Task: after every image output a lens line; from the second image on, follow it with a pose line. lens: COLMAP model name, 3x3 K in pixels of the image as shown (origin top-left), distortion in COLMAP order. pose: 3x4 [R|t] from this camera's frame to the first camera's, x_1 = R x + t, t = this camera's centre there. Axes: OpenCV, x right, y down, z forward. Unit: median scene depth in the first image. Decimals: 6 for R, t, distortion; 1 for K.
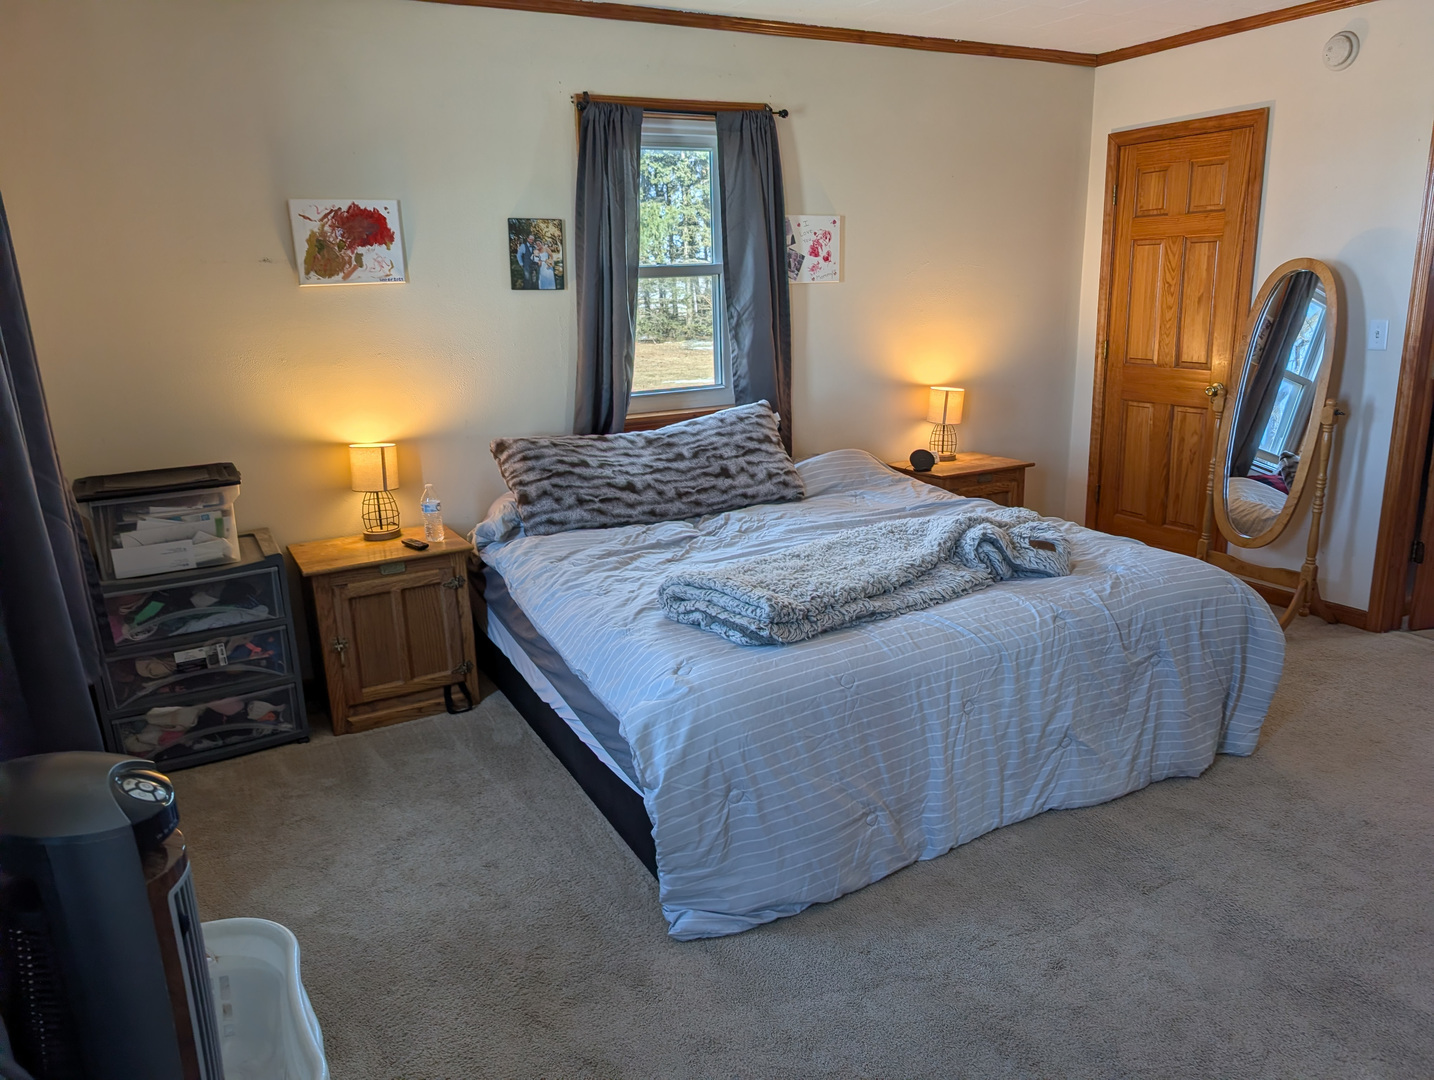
lens RADIAL K [[1045.6, 0, 717.0], [0, 1045.6, 540.0], [0, 0, 1]] dist [0.000915, -0.001043]
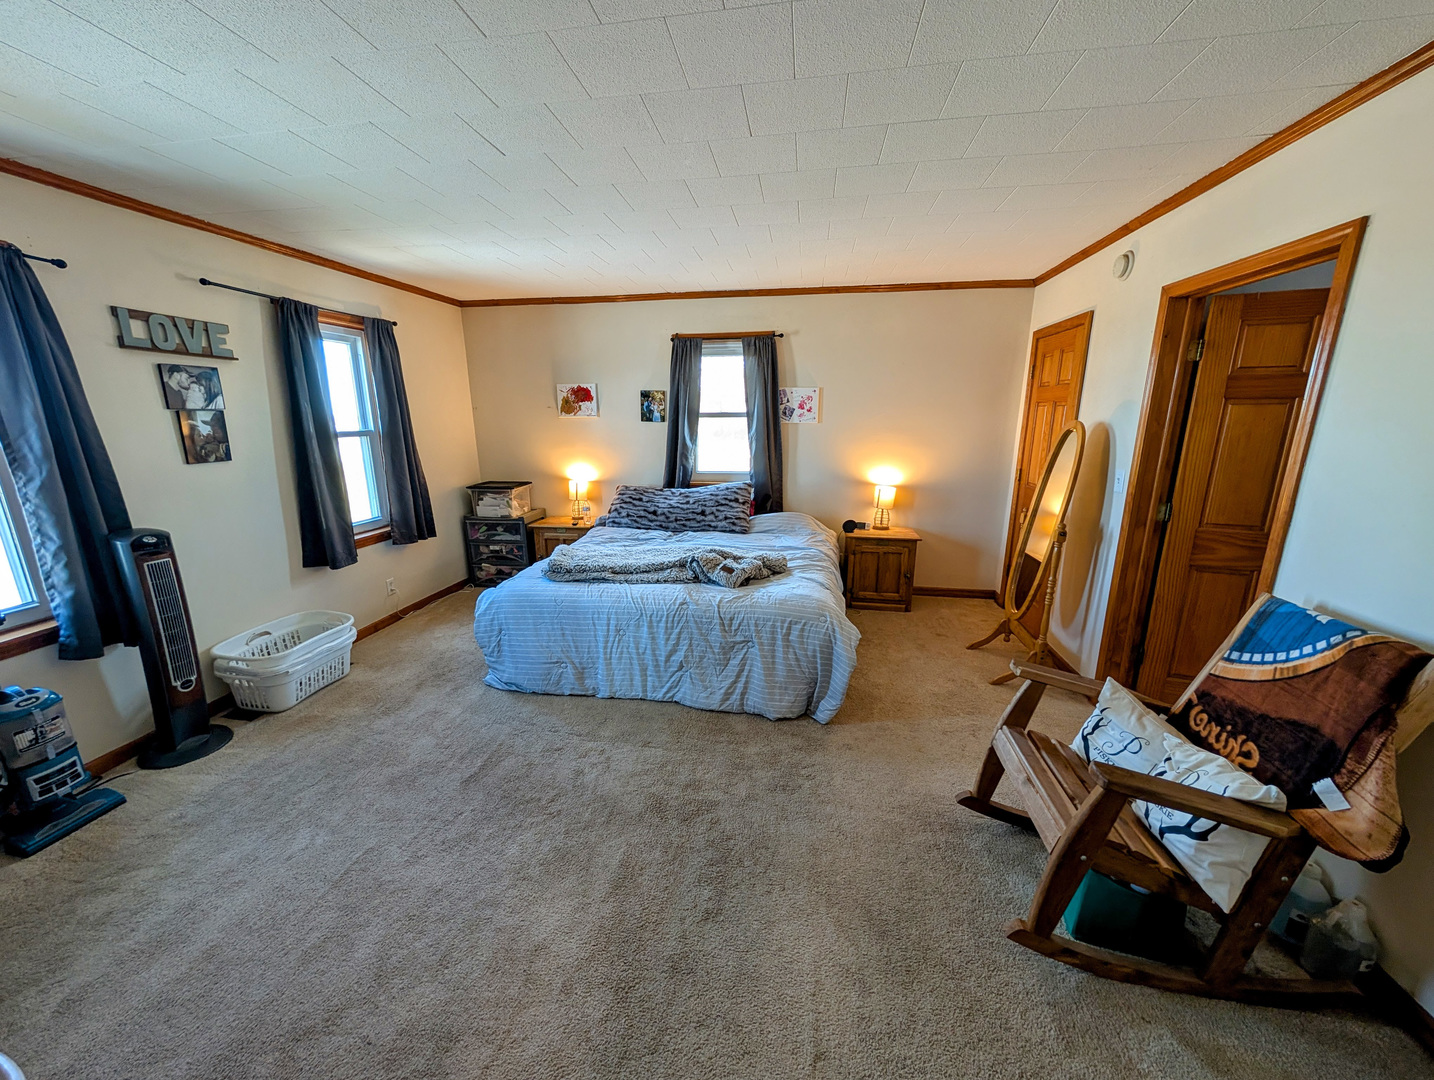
lens RADIAL K [[537.1, 0, 717.0], [0, 537.1, 540.0], [0, 0, 1]] dist [-0.006063, 0.000251]
pose [[0.780348, 0.170229, -0.601730, 0.688051], [-0.172828, 0.983466, 0.054091, -0.075906], [0.600989, 0.061786, 0.796866, 0.177563]]
